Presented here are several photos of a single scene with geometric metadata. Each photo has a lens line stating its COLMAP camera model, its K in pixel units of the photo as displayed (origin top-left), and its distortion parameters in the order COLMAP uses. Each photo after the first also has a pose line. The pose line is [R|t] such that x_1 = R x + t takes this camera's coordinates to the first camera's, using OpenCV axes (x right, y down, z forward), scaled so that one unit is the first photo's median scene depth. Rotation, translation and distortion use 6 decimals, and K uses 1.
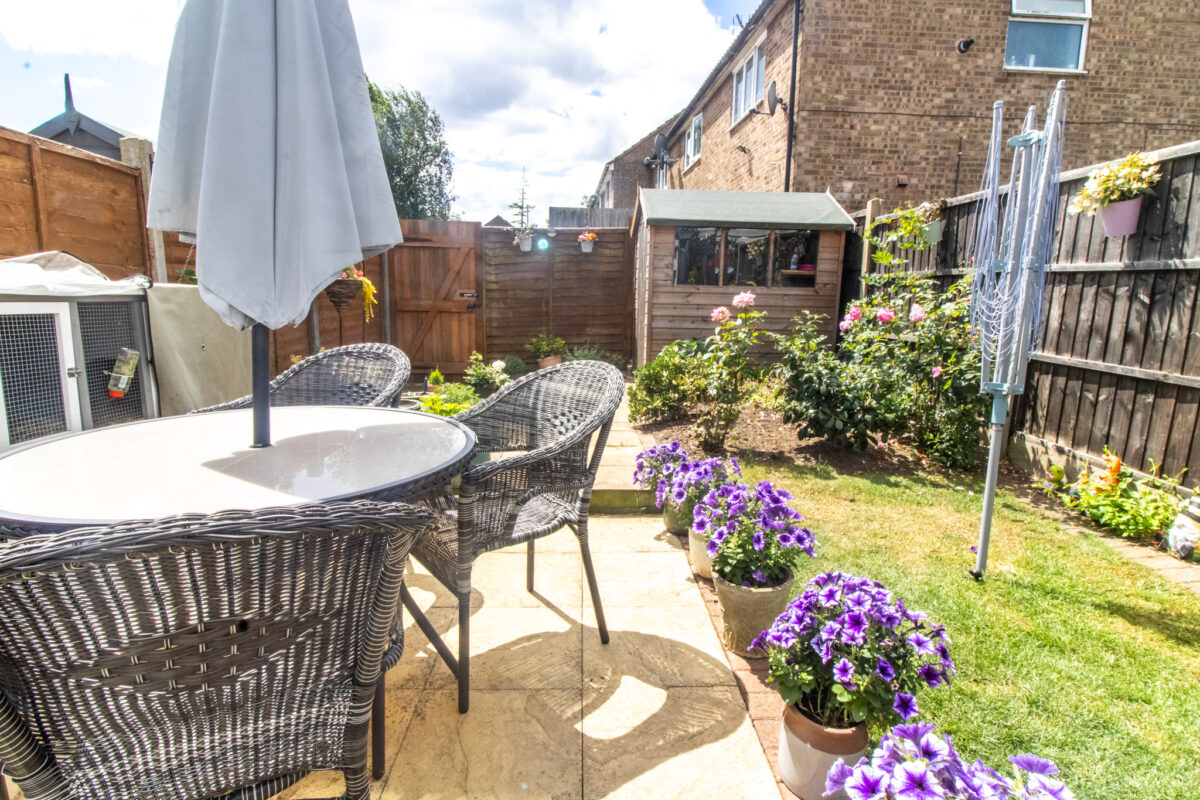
lens RADIAL K [[577.4, 0, 600.0], [0, 577.4, 400.0], [0, 0, 1]] dist [-0.002237, -0.000366]
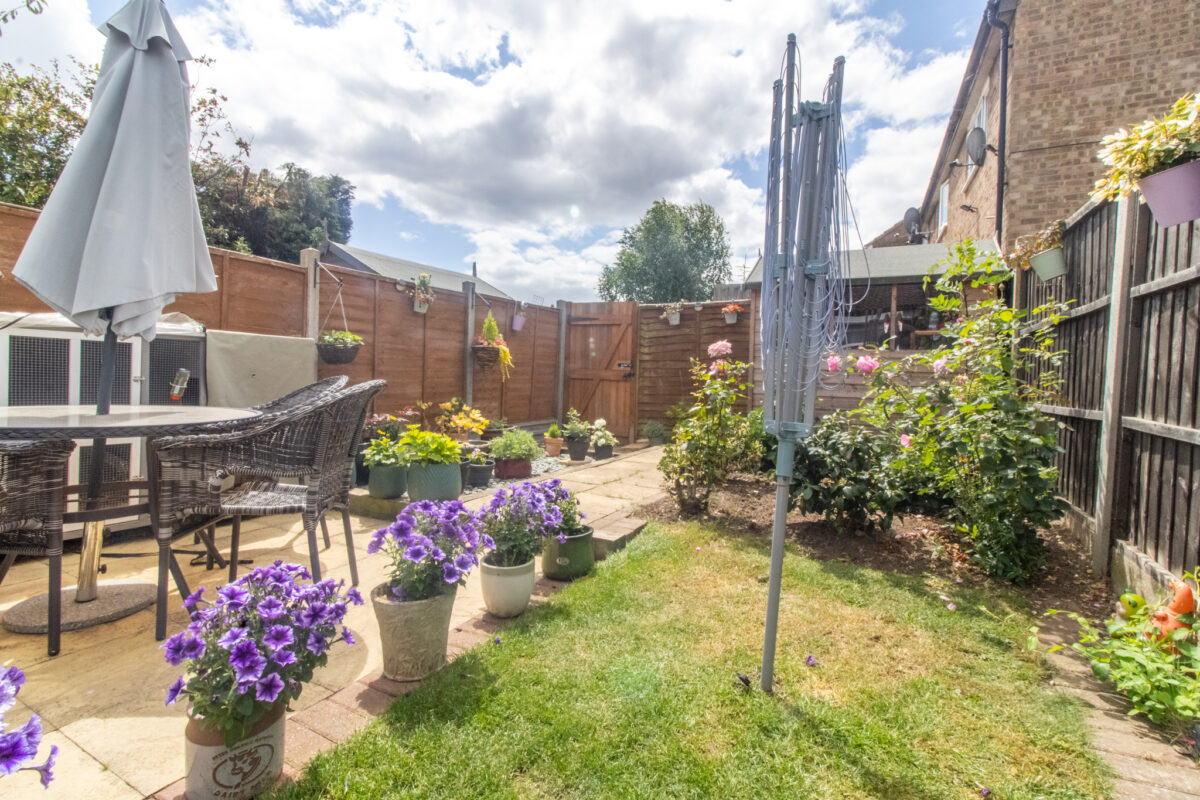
lens RADIAL K [[543.2, 0, 600.0], [0, 543.2, 400.0], [0, 0, 1]] dist [0.000041, 0.000112]
pose [[0.867457, 0.029285, -0.496650, 0.232399], [-0.101964, 0.987541, -0.119861, 0.014085], [0.486952, 0.154615, 0.859635, 0.076067]]
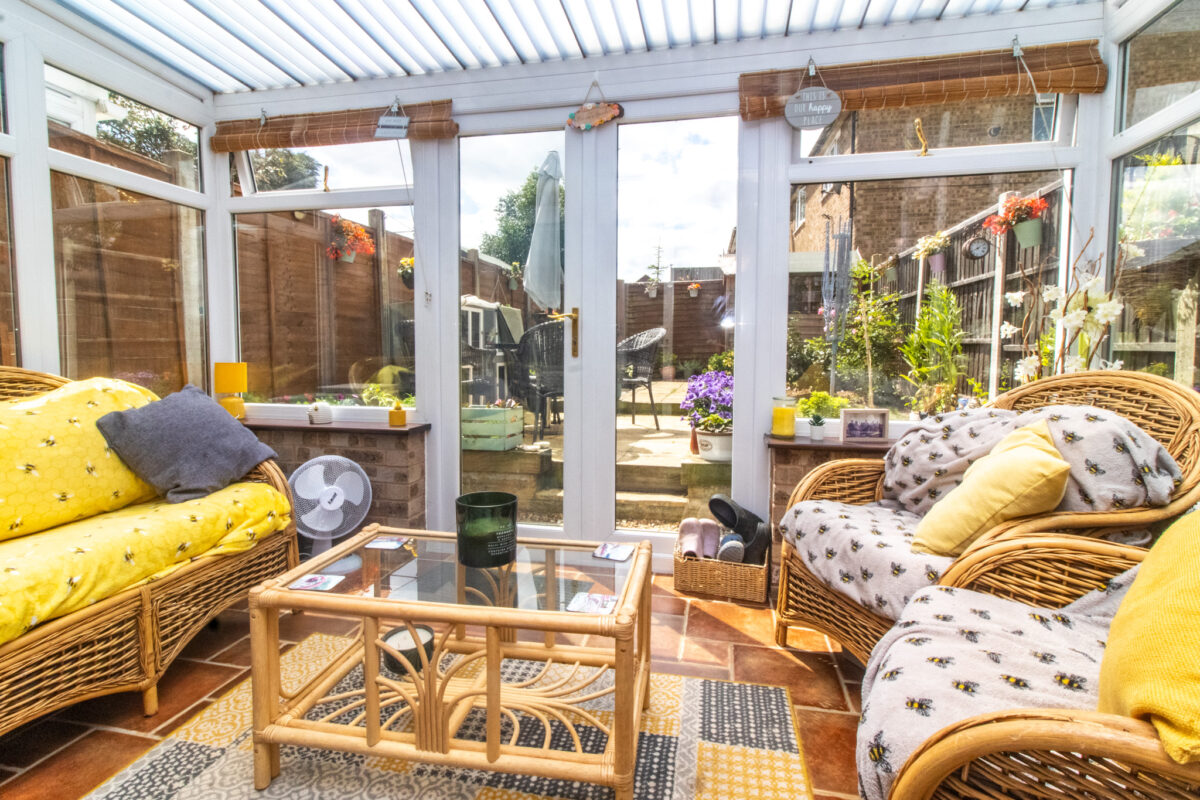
lens RADIAL K [[561.9, 0, 600.0], [0, 561.9, 400.0], [0, 0, 1]] dist [0.000245, 0.000014]
pose [[0.968582, 0.013070, -0.248350, 0.095718], [-0.034784, 0.995922, -0.083245, 0.122556], [0.246249, 0.089269, 0.965087, -0.384688]]
